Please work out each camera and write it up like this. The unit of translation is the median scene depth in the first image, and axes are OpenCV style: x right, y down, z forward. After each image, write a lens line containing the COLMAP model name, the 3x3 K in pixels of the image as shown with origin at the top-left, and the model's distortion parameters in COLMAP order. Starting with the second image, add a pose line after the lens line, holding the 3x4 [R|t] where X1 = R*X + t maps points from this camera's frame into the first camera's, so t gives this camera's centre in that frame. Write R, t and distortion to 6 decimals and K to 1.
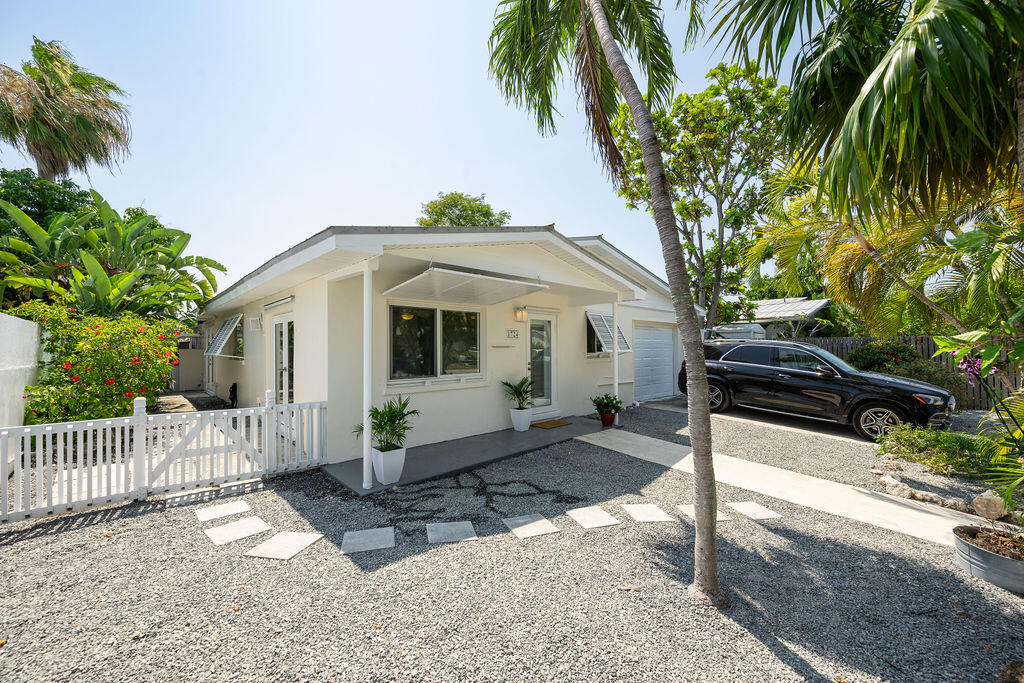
lens RADIAL K [[401.0, 0, 513.7], [0, 401.0, 347.3], [0, 0, 1]] dist [-0.004582, 0.000565]
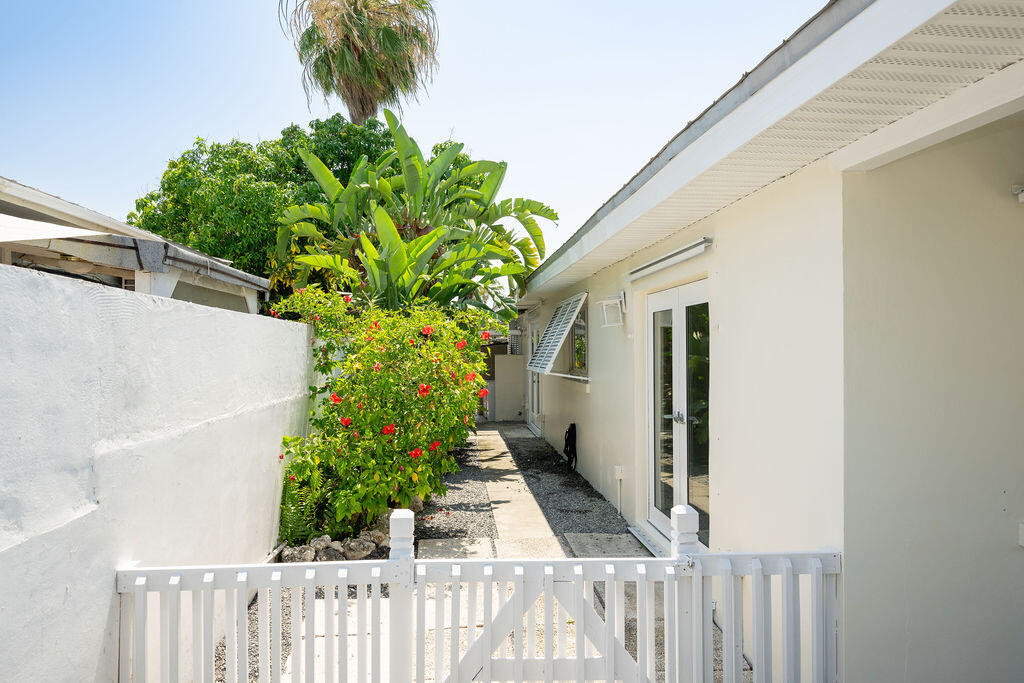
lens RADIAL K [[694.2, 0, 517.9], [0, 694.2, 334.3], [0, 0, 1]] dist [-0.072639, -0.000532]
pose [[0.784006, -0.012237, -0.620632, -0.187949], [0.004316, 0.999889, -0.014262, -0.017917], [0.620738, 0.008502, 0.783972, 0.240026]]
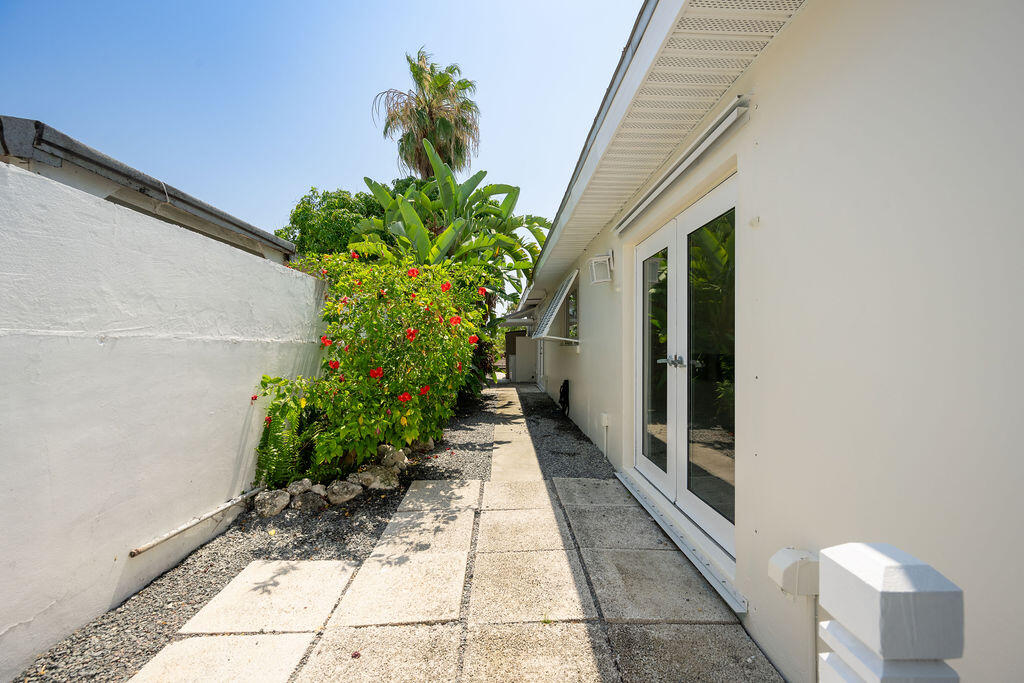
lens RADIAL K [[401.0, 0, 511.0], [0, 401.0, 347.3], [0, 0, 1]] dist [-0.004582, 0.000565]
pose [[0.736160, 0.008150, -0.676759, -0.323743], [-0.001571, 0.999945, 0.010333, 0.028763], [0.676806, -0.006544, 0.736132, 0.460750]]
